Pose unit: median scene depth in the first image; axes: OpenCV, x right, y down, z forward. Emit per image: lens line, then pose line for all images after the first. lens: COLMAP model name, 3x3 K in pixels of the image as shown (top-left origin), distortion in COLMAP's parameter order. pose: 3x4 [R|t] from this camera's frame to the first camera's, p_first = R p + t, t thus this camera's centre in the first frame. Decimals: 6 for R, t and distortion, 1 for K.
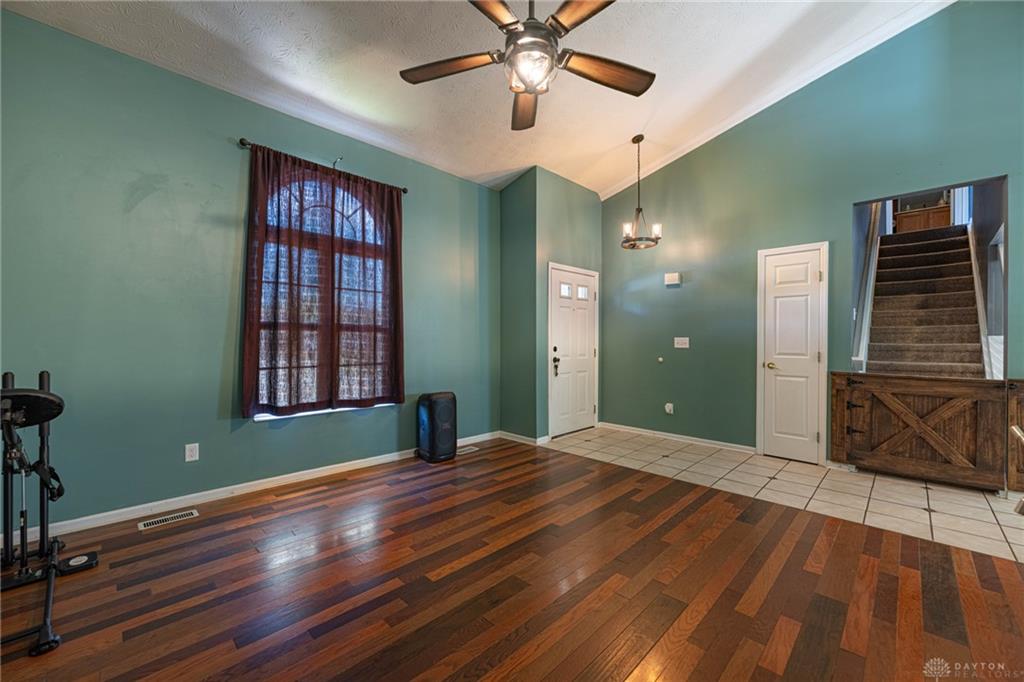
lens RADIAL K [[408.8, 0, 507.9], [0, 408.8, 340.9], [0, 0, 1]] dist [-0.002441, -0.000404]
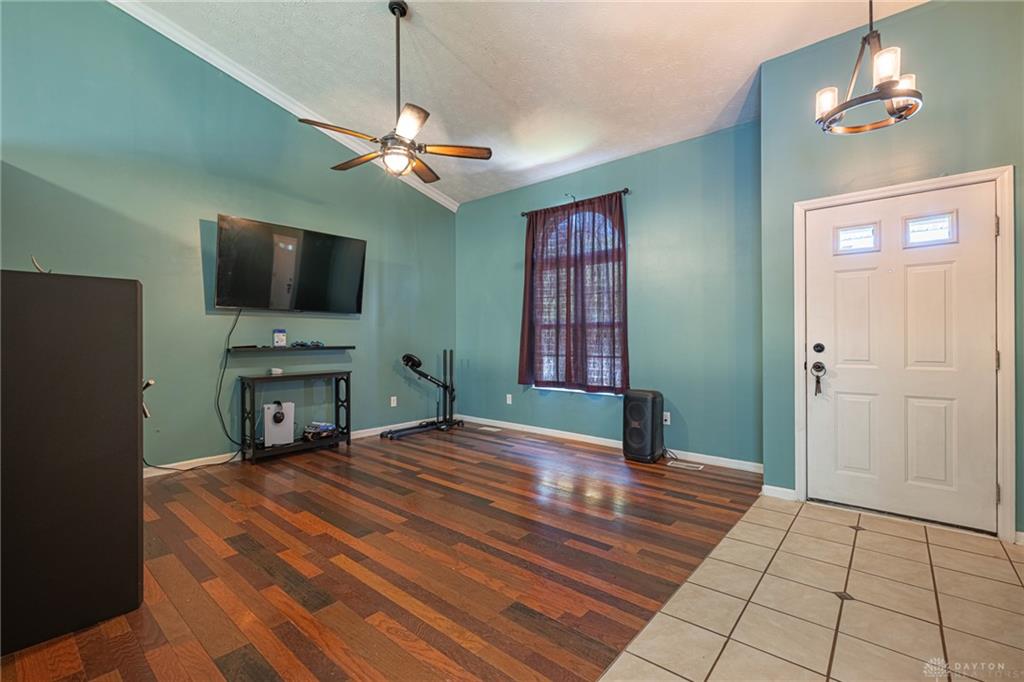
lens RADIAL K [[450.6, 0, 512.0], [0, 450.6, 341.0], [0, 0, 1]] dist [-0.001064, 0.000072]
pose [[0.069600, 0.005758, -0.997558, 1.113548], [0.006401, 0.999960, 0.006218, 0.005013], [0.997554, -0.006819, 0.069560, 0.814000]]
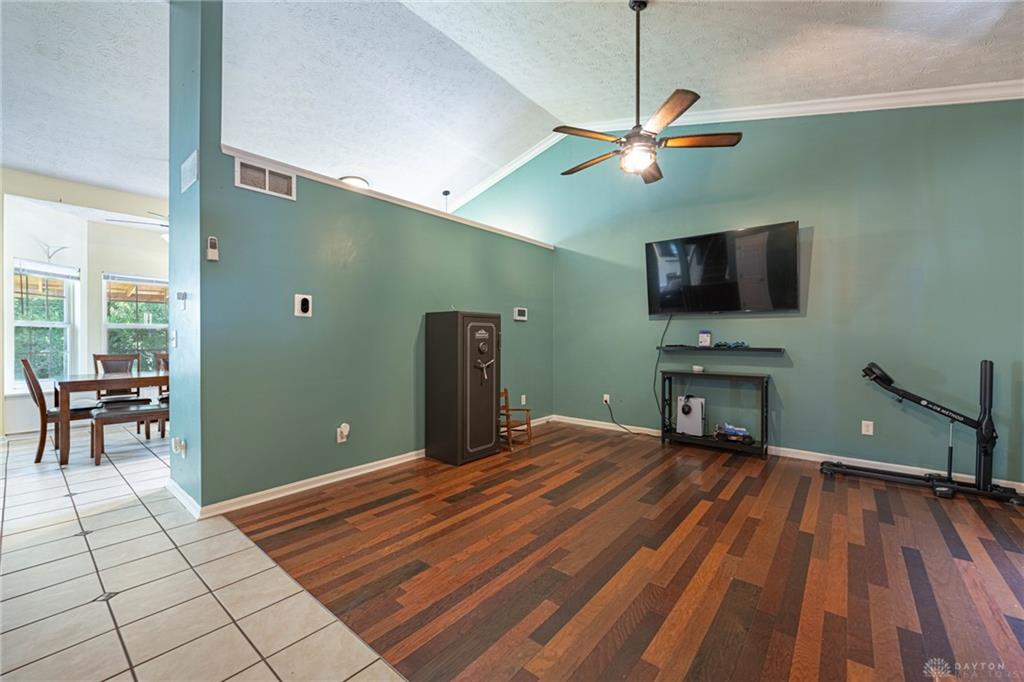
lens RADIAL K [[408.8, 0, 507.9], [0, 408.8, 340.9], [0, 0, 1]] dist [-0.002441, -0.000404]
pose [[-0.996356, -0.002784, -0.085241, 0.413012], [-0.003108, 0.999988, 0.003671, 0.005115], [0.085229, 0.003923, -0.996354, 1.538771]]
